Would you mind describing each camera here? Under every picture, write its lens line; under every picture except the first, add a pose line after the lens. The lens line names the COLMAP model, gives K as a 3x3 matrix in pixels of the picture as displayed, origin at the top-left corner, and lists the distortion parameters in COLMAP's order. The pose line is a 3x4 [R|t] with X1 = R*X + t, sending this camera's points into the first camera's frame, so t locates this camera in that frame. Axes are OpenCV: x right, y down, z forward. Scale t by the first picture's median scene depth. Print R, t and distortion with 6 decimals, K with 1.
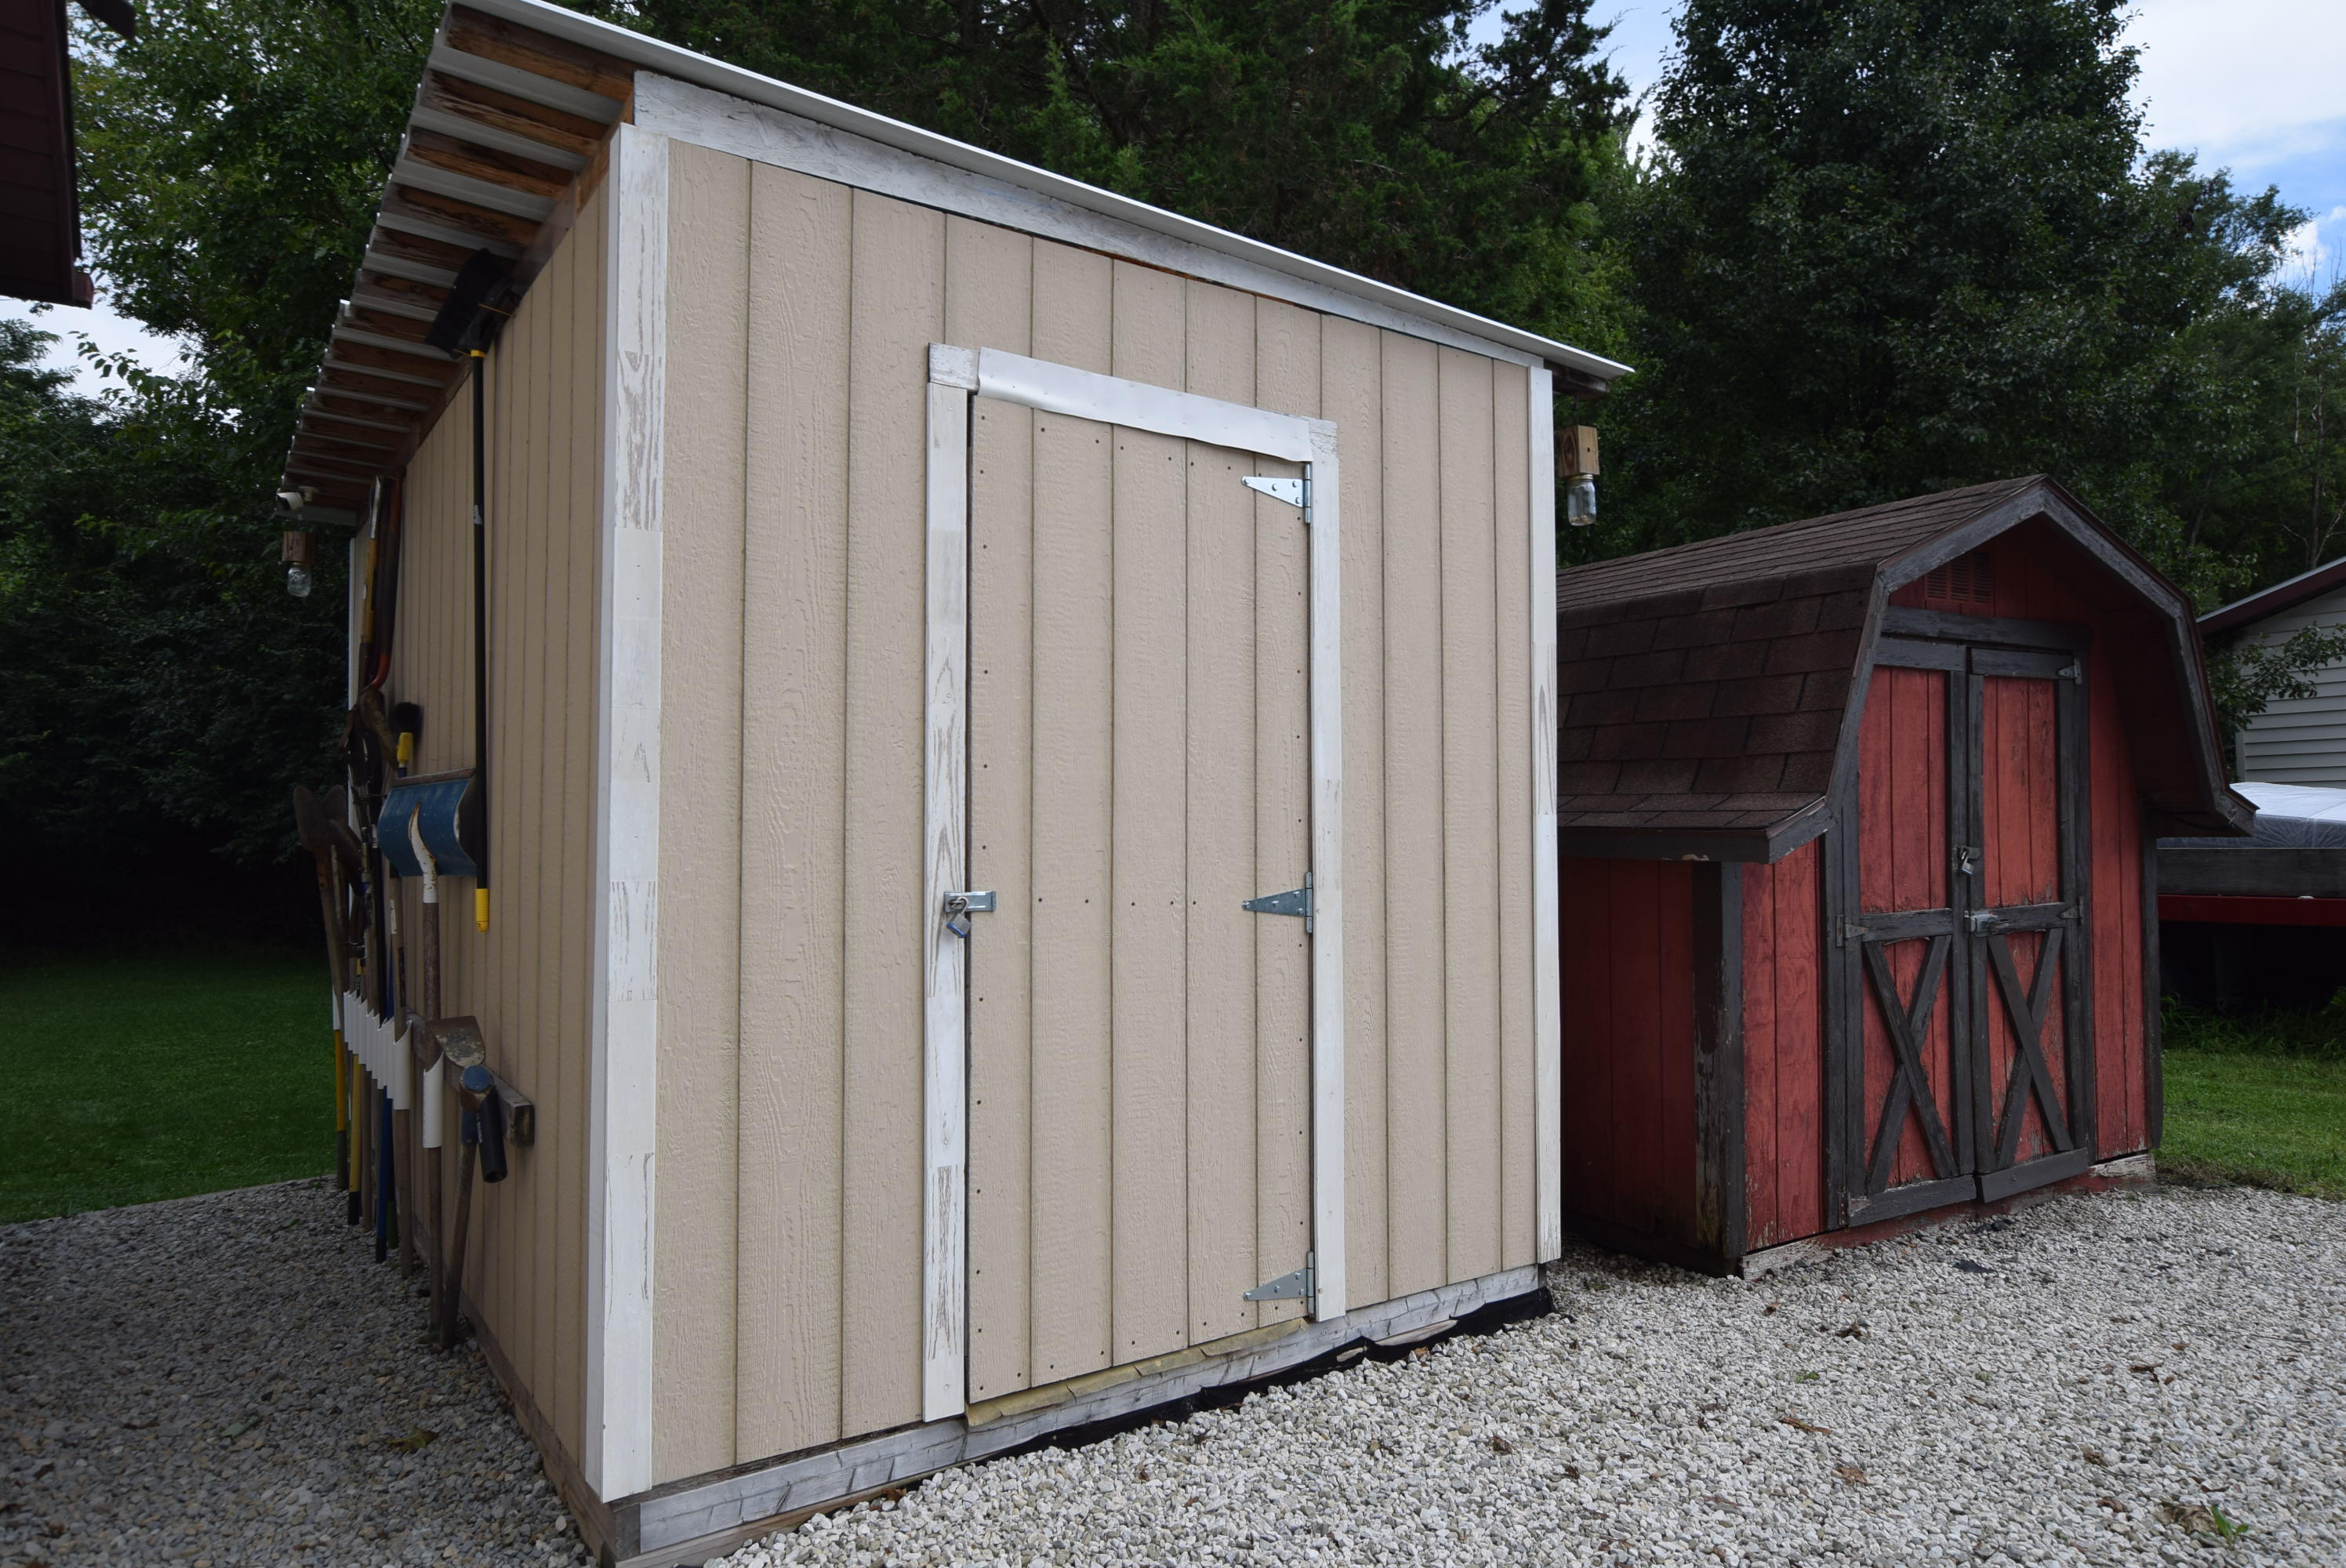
lens RADIAL K [[1382.4, 0, 1173.0], [0, 1382.4, 784.0], [0, 0, 1]] dist [-0.002621, -0.001628]
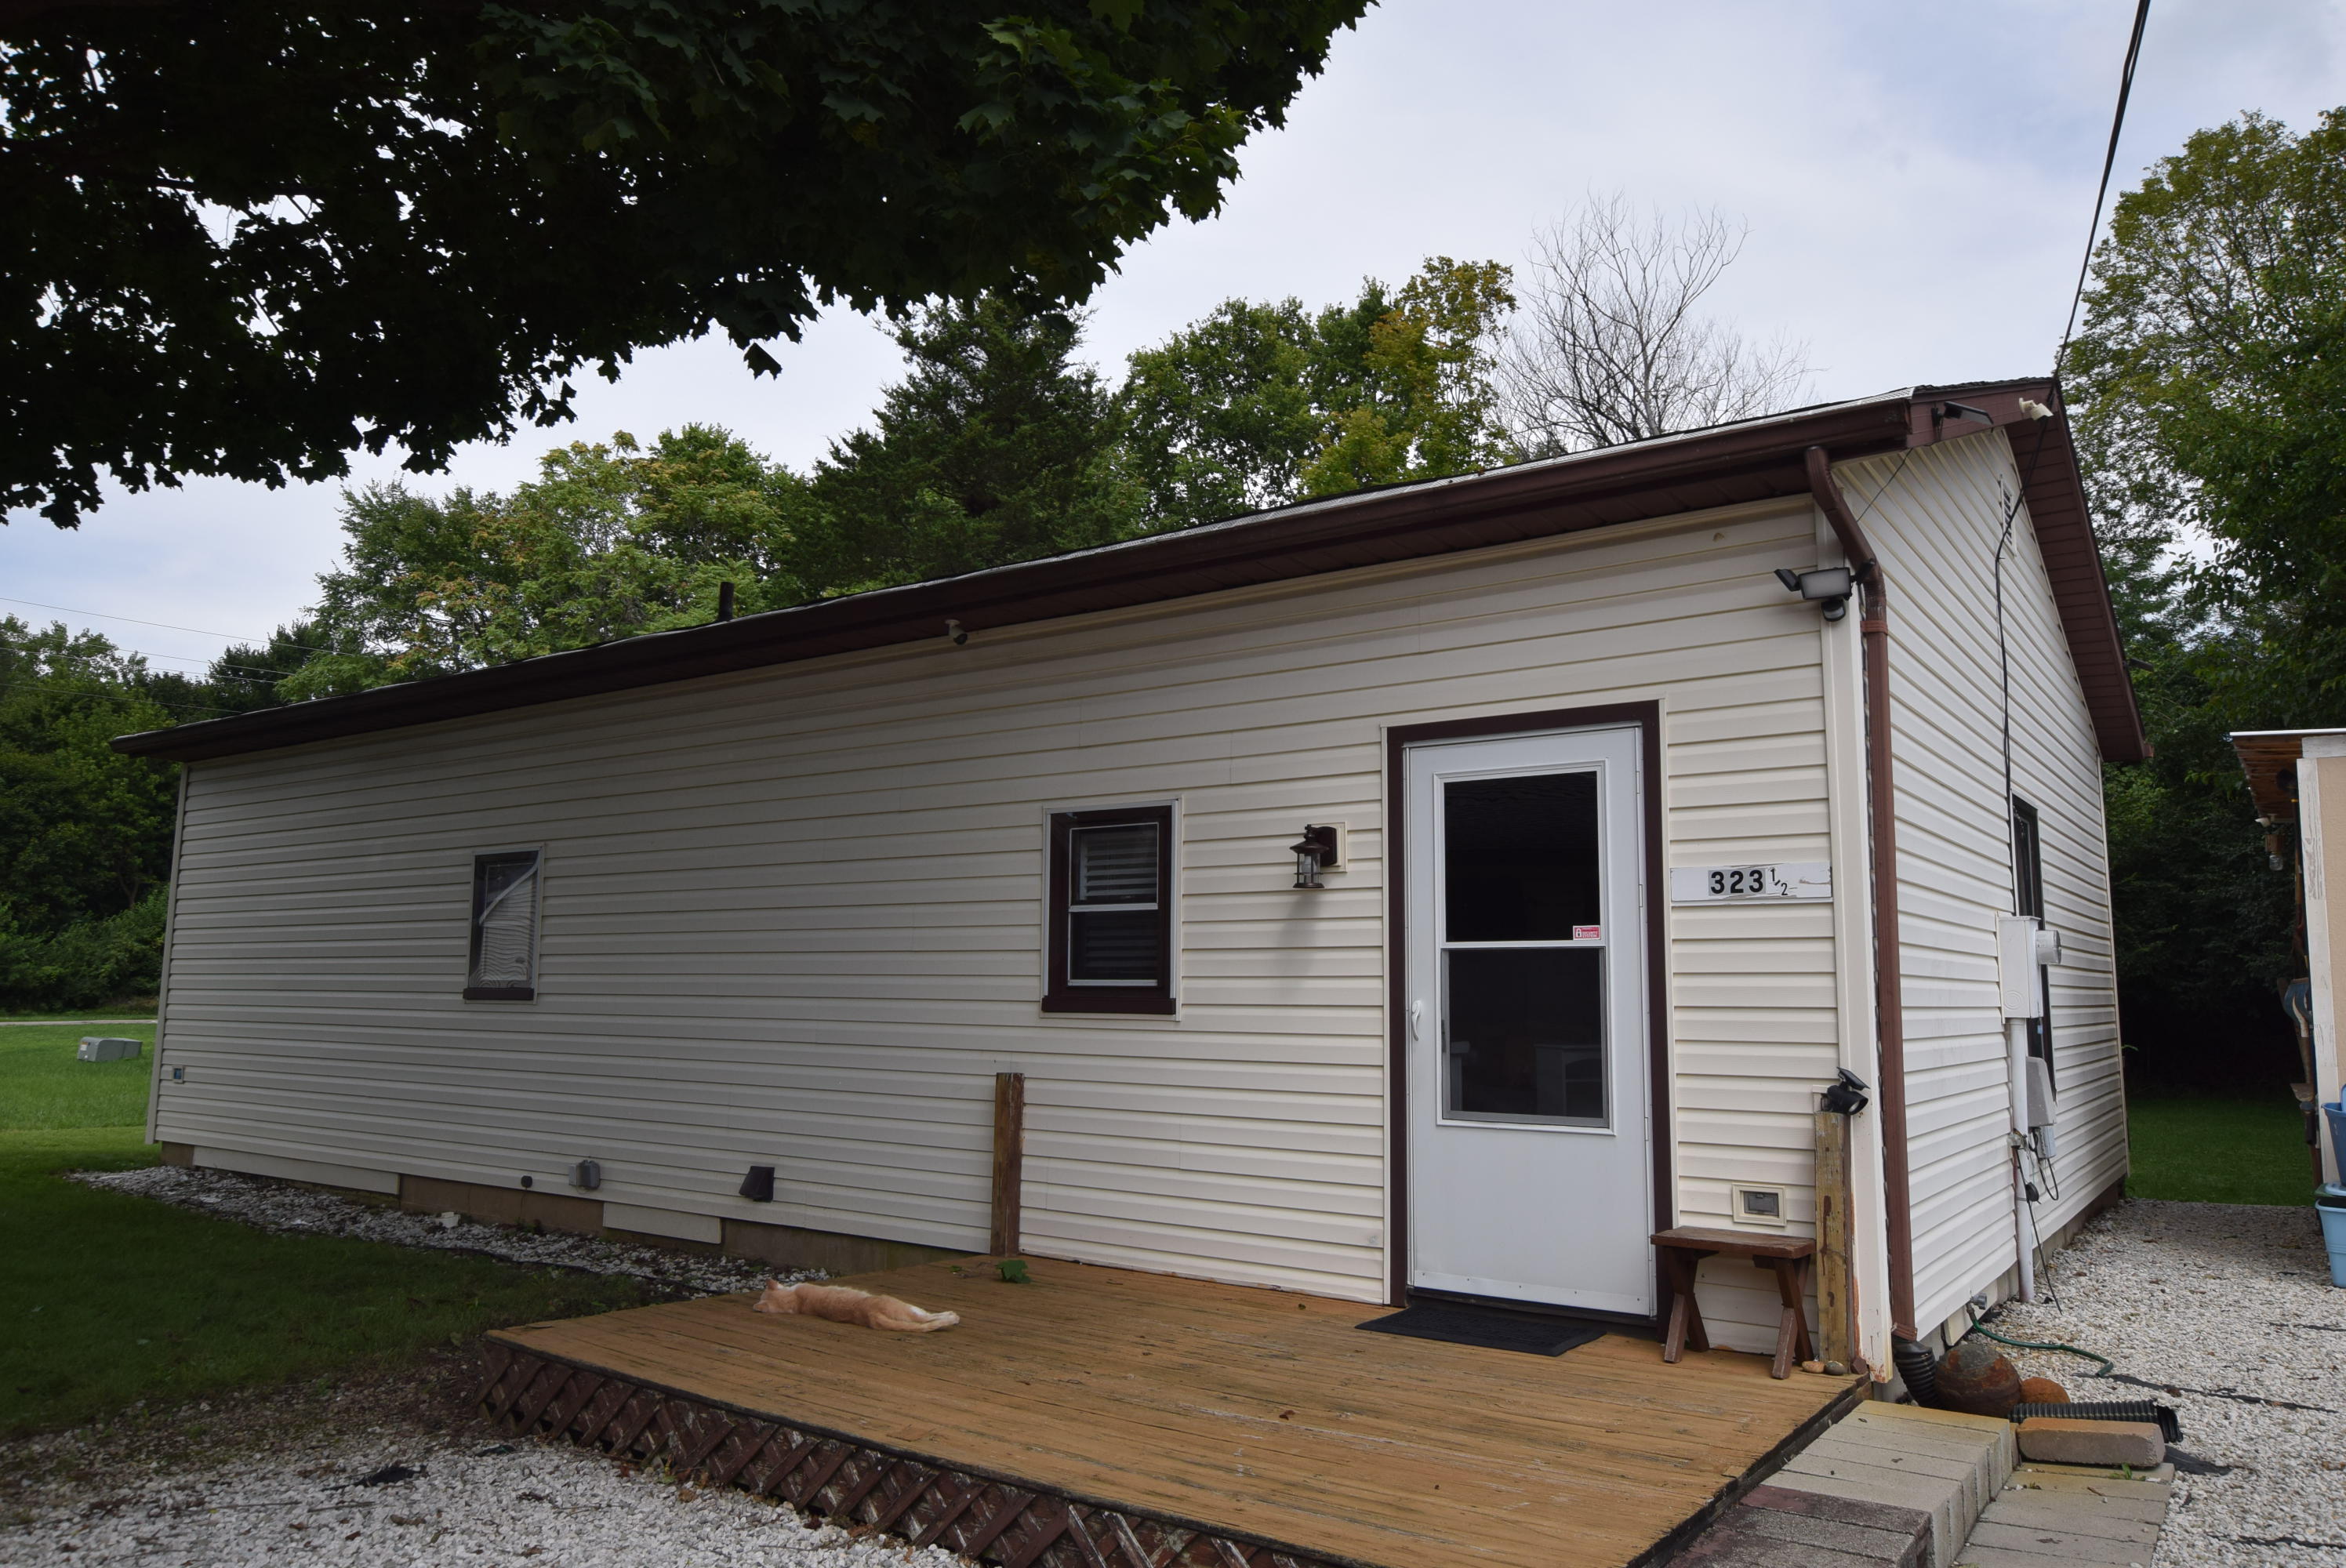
lens RADIAL K [[1580.4, 0, 1173.0], [0, 1580.4, 784.0], [0, 0, 1]] dist [0.001873, 0.000831]
pose [[0.304330, -0.115694, -0.945515, 1.564060], [0.016937, 0.993097, -0.116064, -0.062792], [0.952416, 0.019308, 0.304189, -1.750312]]
